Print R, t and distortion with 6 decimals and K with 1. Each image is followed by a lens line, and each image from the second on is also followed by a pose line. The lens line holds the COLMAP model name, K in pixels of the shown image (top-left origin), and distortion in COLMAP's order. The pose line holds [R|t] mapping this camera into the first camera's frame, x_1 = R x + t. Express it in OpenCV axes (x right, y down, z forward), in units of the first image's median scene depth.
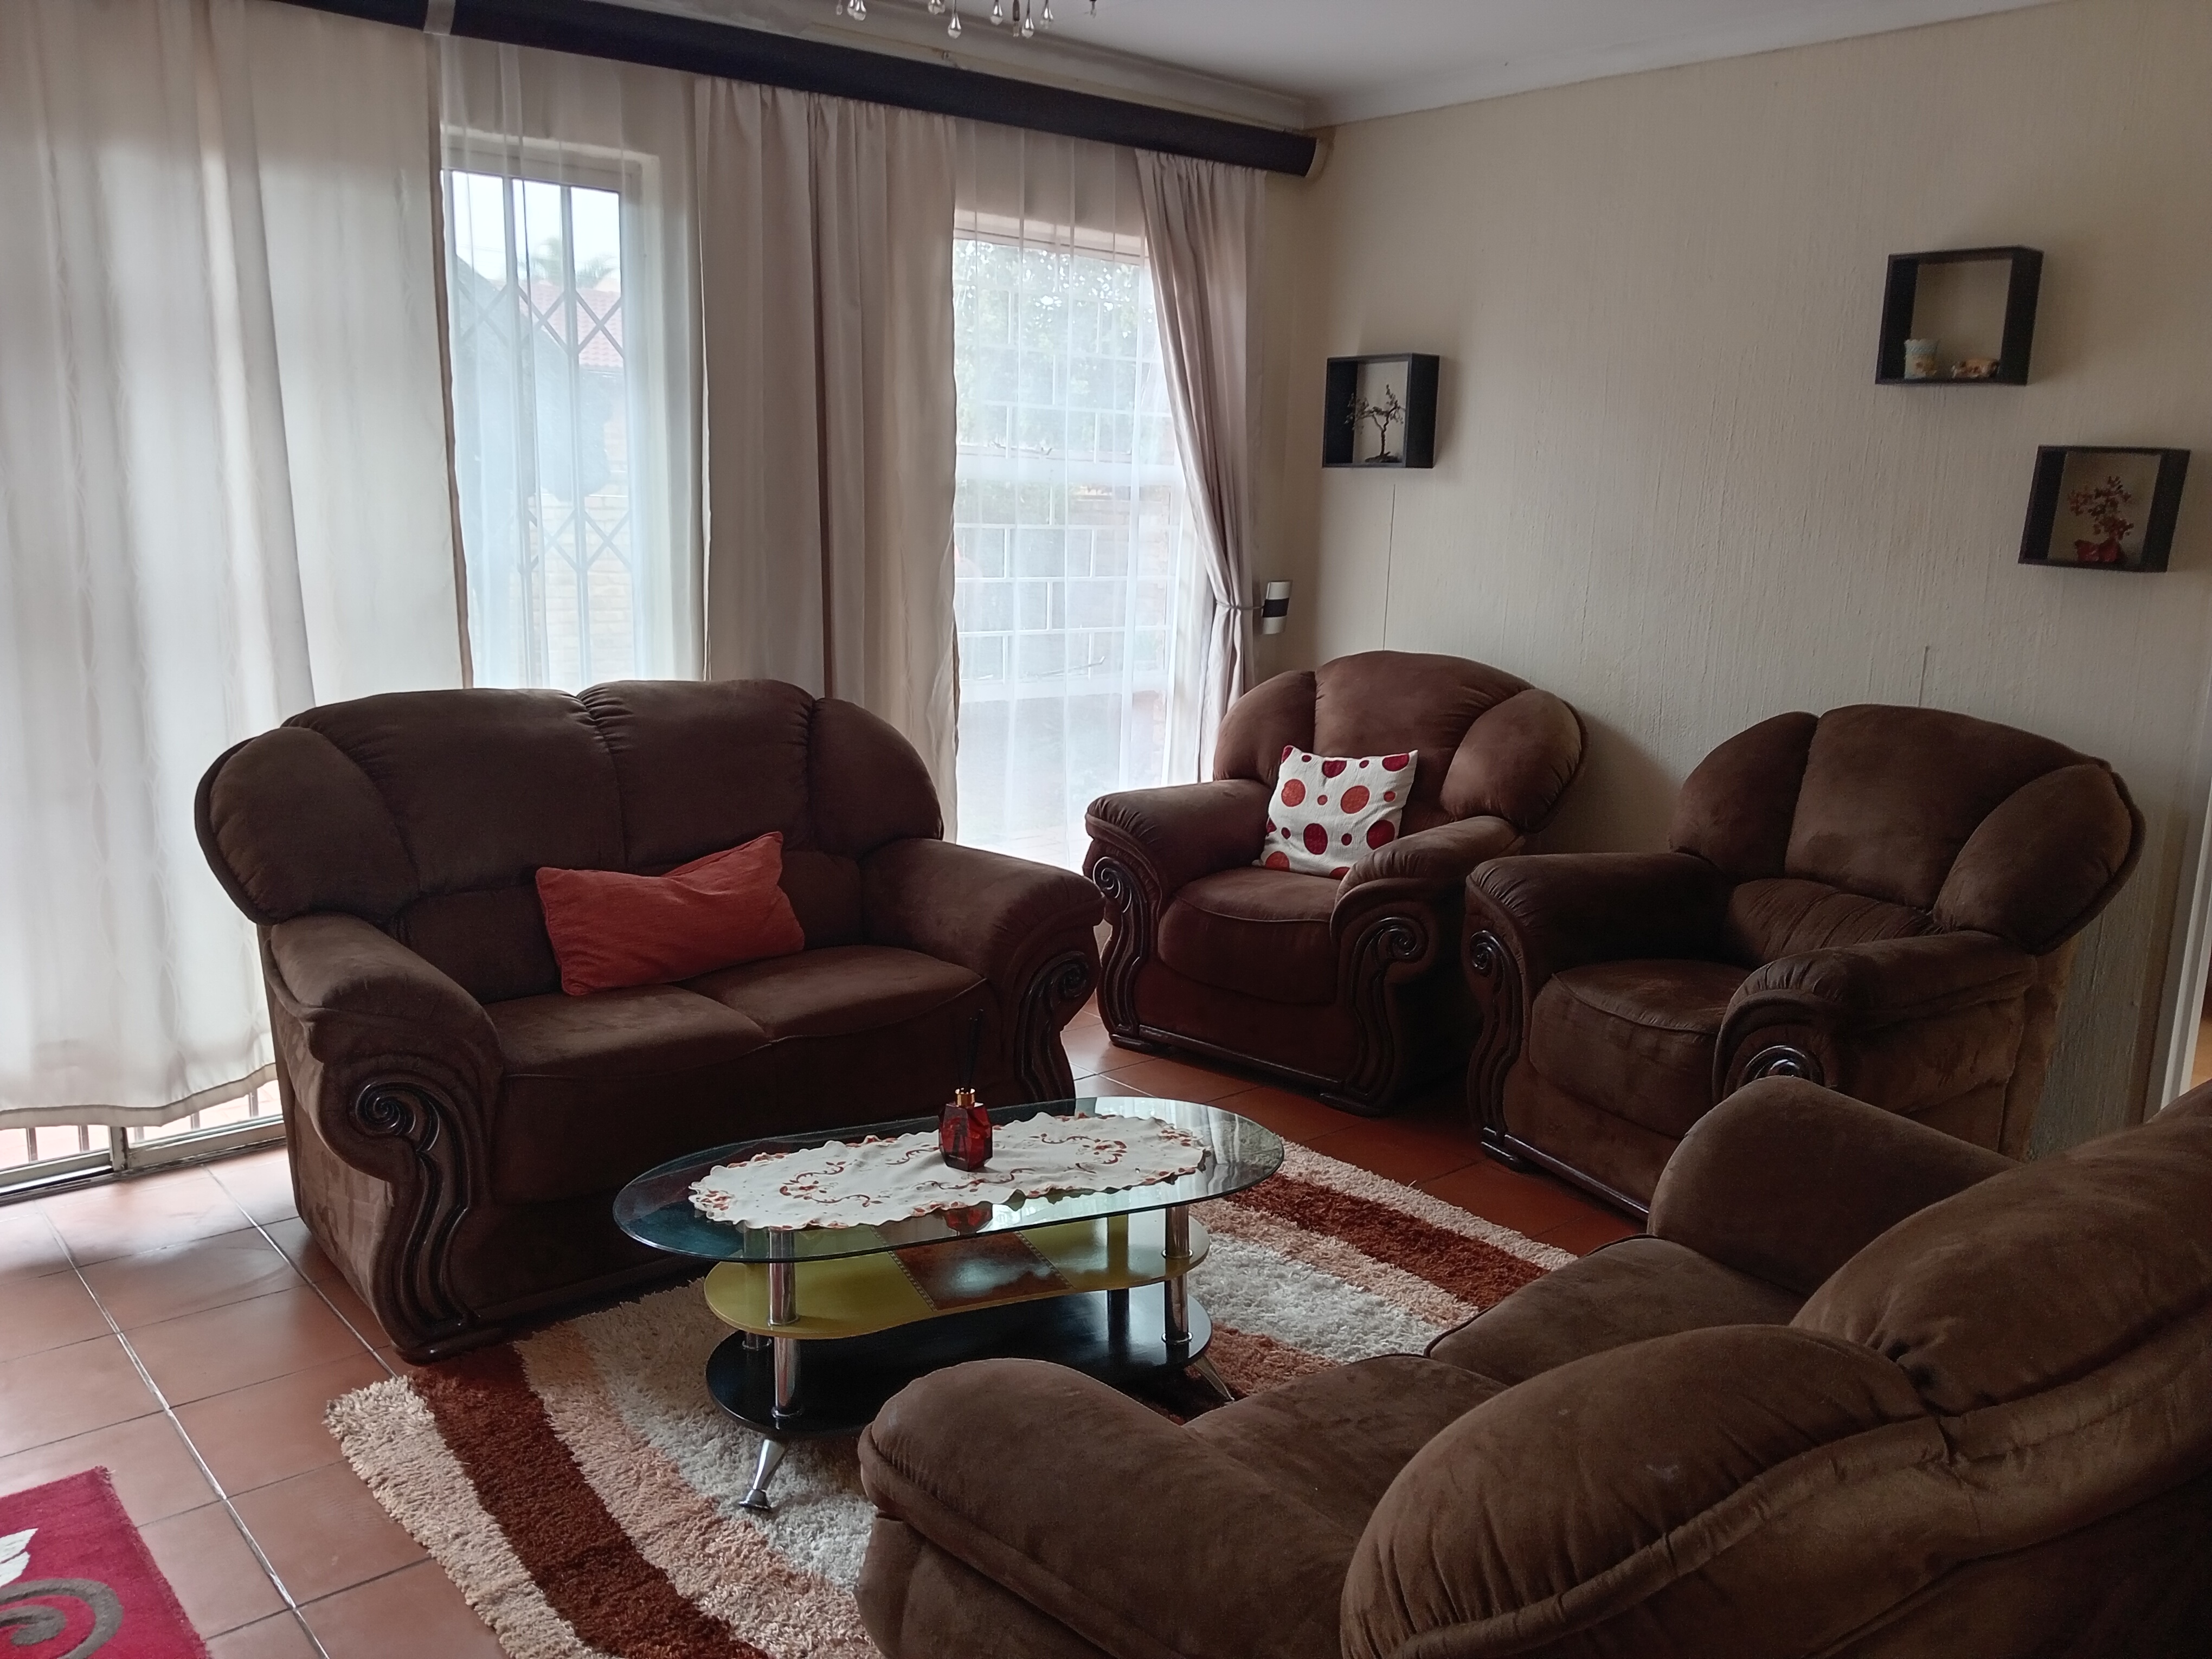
lens RADIAL K [[1733.2, 0, 1106.0], [0, 1733.2, 829.5], [0, 0, 1]] dist [-0.000127, 0.003301]
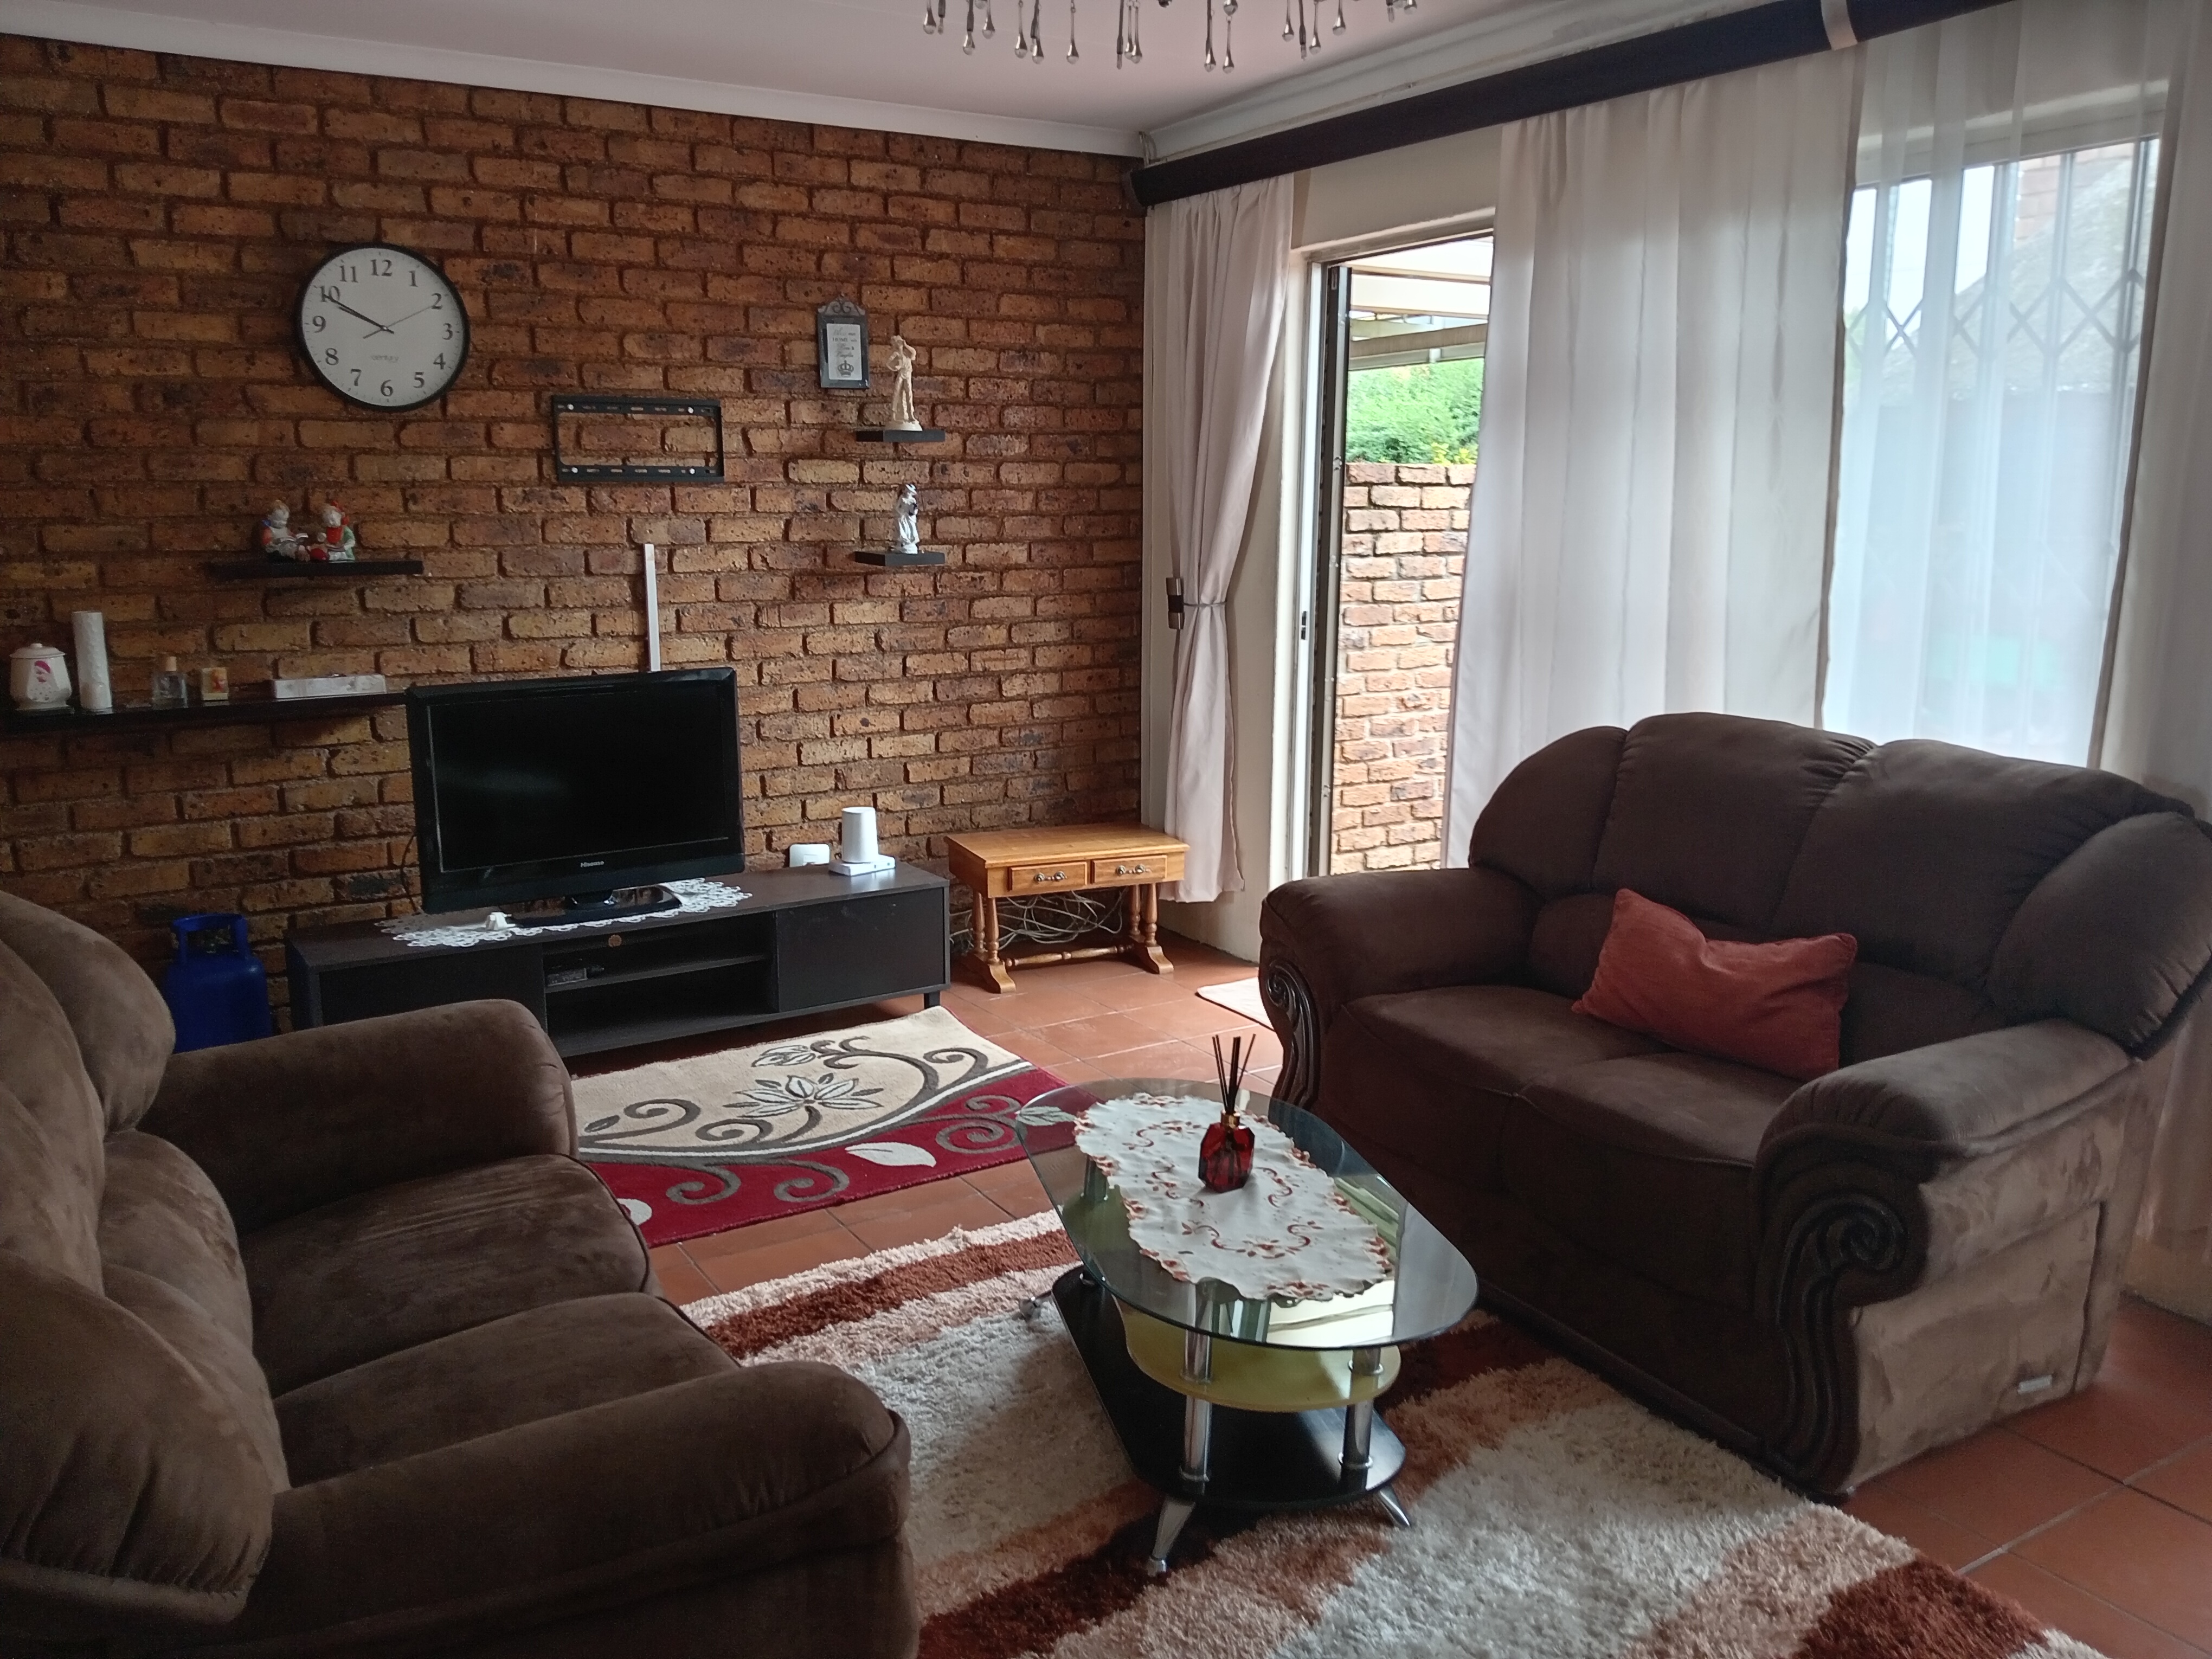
lens RADIAL K [[1744.2, 0, 1106.0], [0, 1744.2, 829.5], [0, 0, 1]] dist [0.112703, -0.234910]
pose [[-0.169154, 0.162884, -0.972037, 0.653974], [-0.192183, 0.961867, 0.194623, -0.140005], [0.966671, 0.219730, -0.131400, 0.760008]]
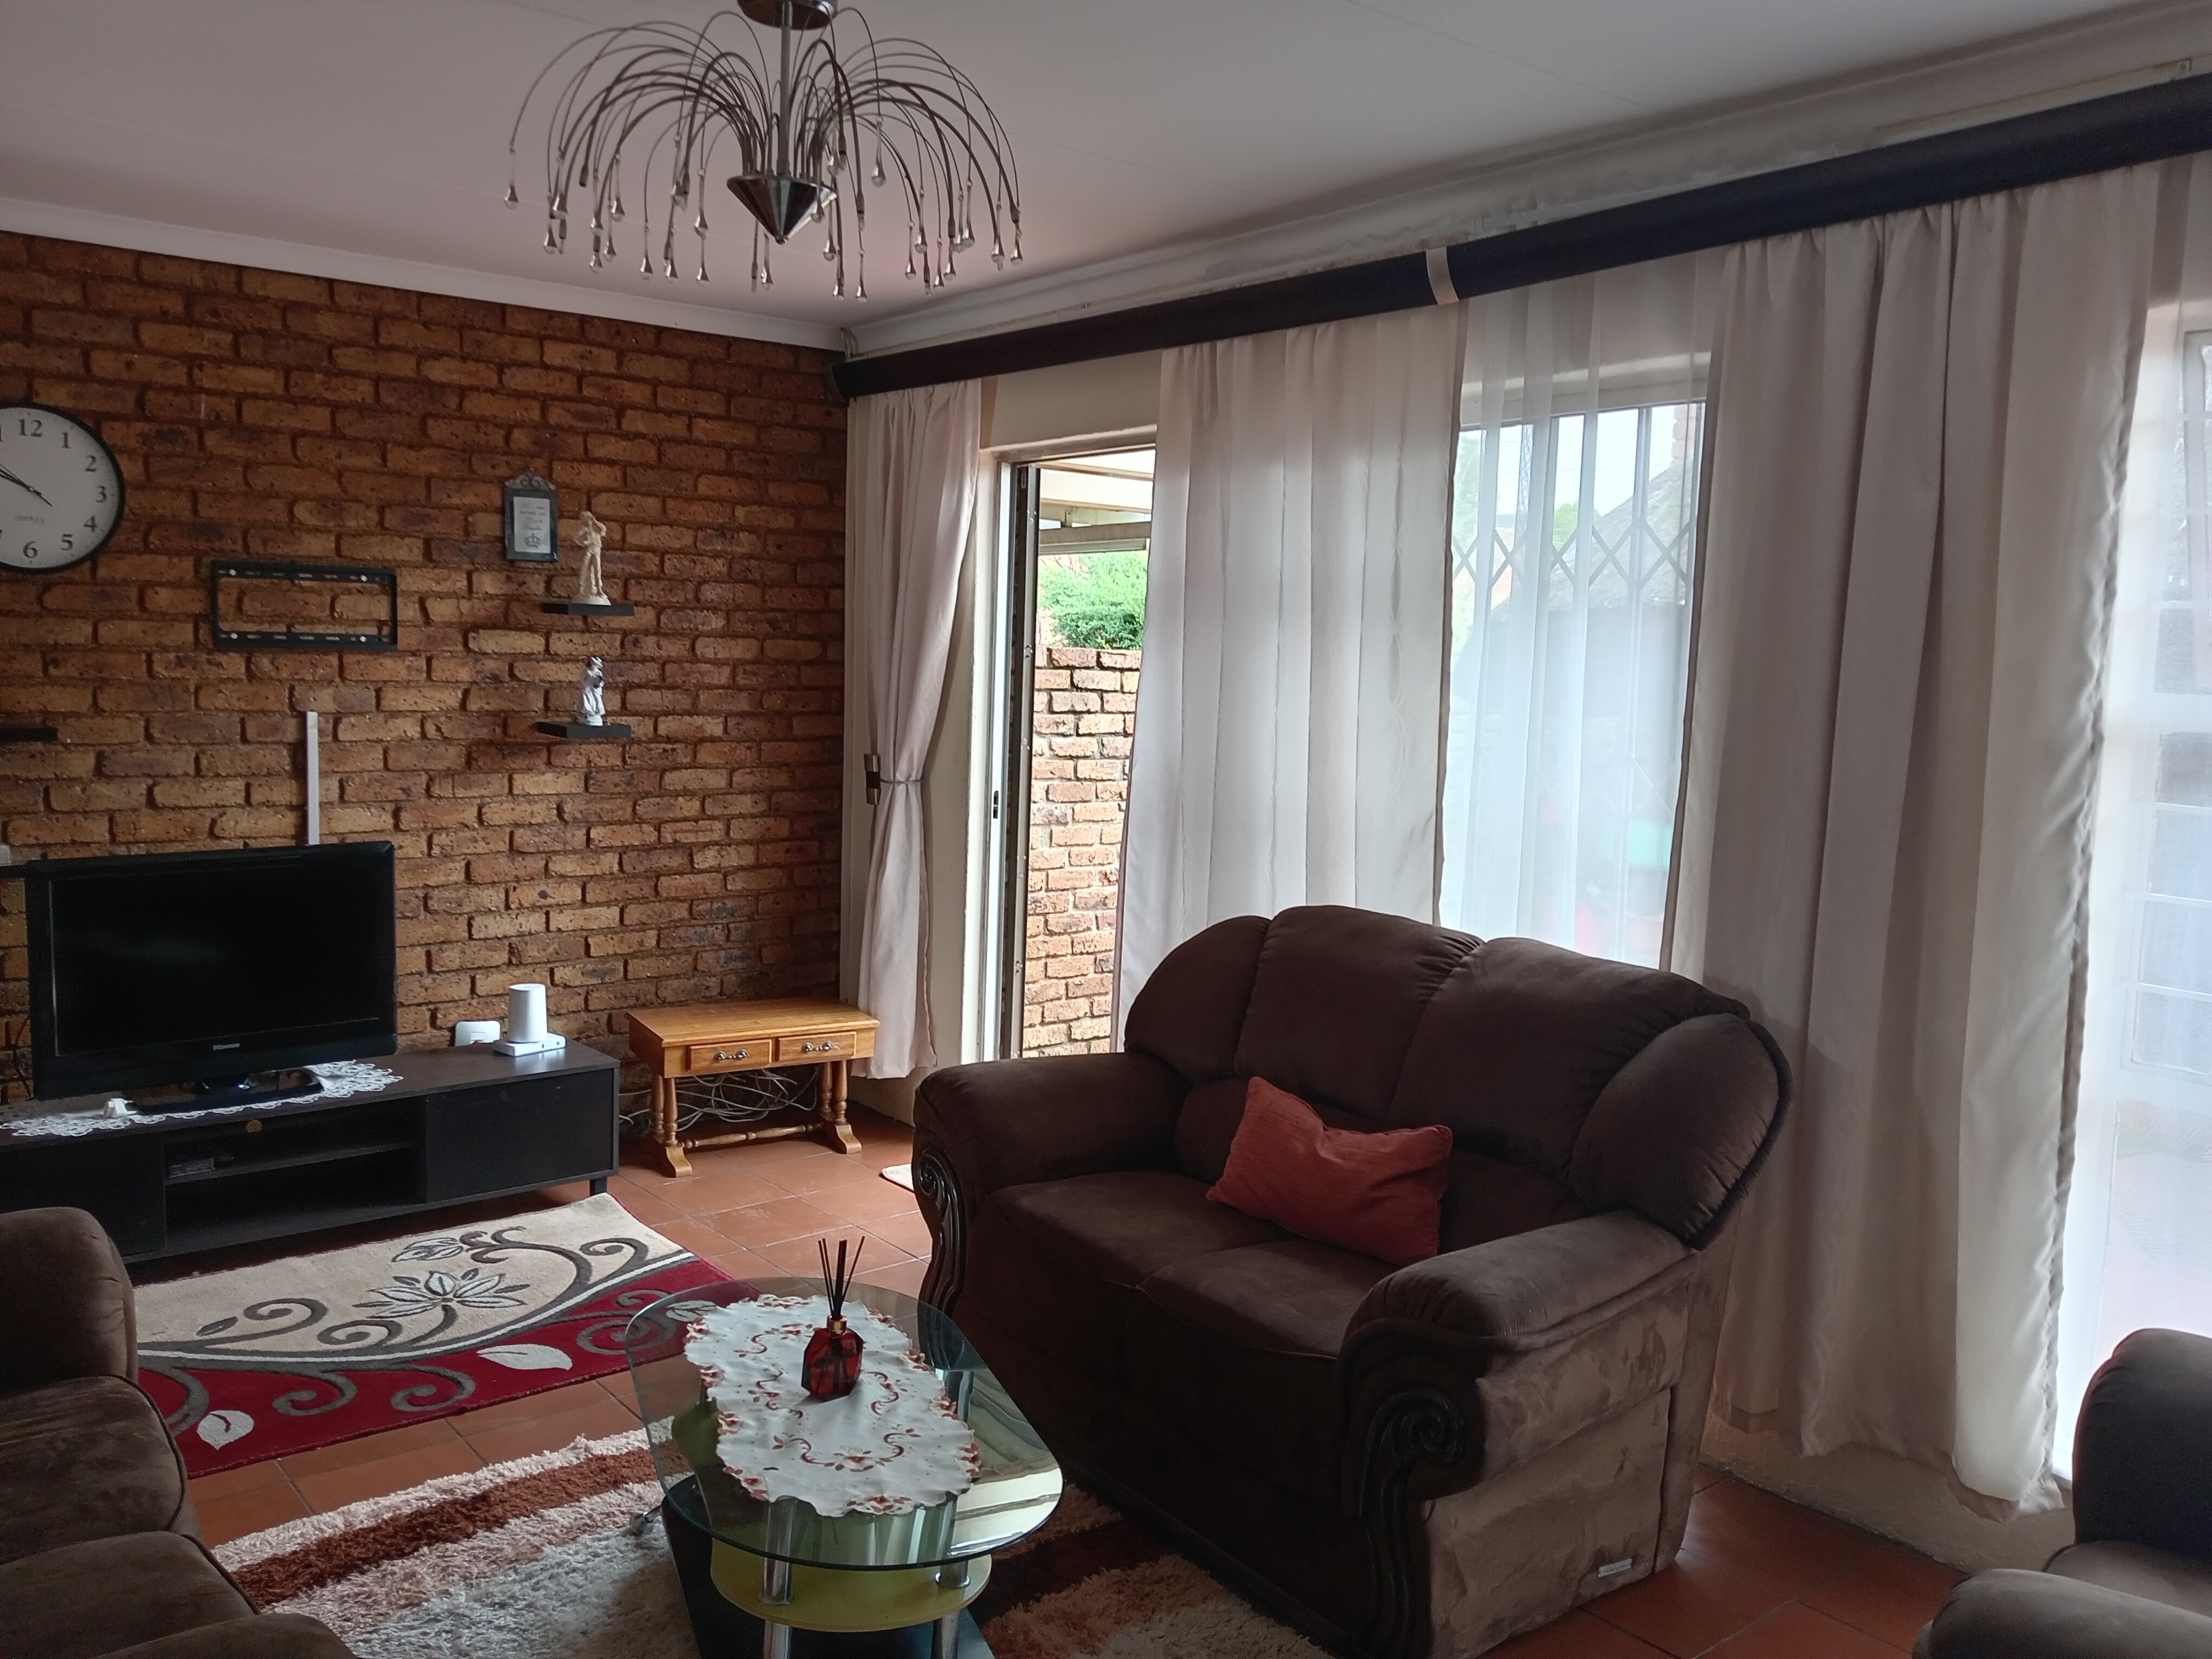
lens RADIAL K [[1744.2, 0, 1106.0], [0, 1744.2, 829.5], [0, 0, 1]] dist [0.112703, -0.234910]
pose [[-0.038731, 0.075621, -0.996384, 0.660369], [-0.221549, 0.971665, 0.082357, -0.175077], [0.974380, 0.223938, -0.020880, 0.819095]]
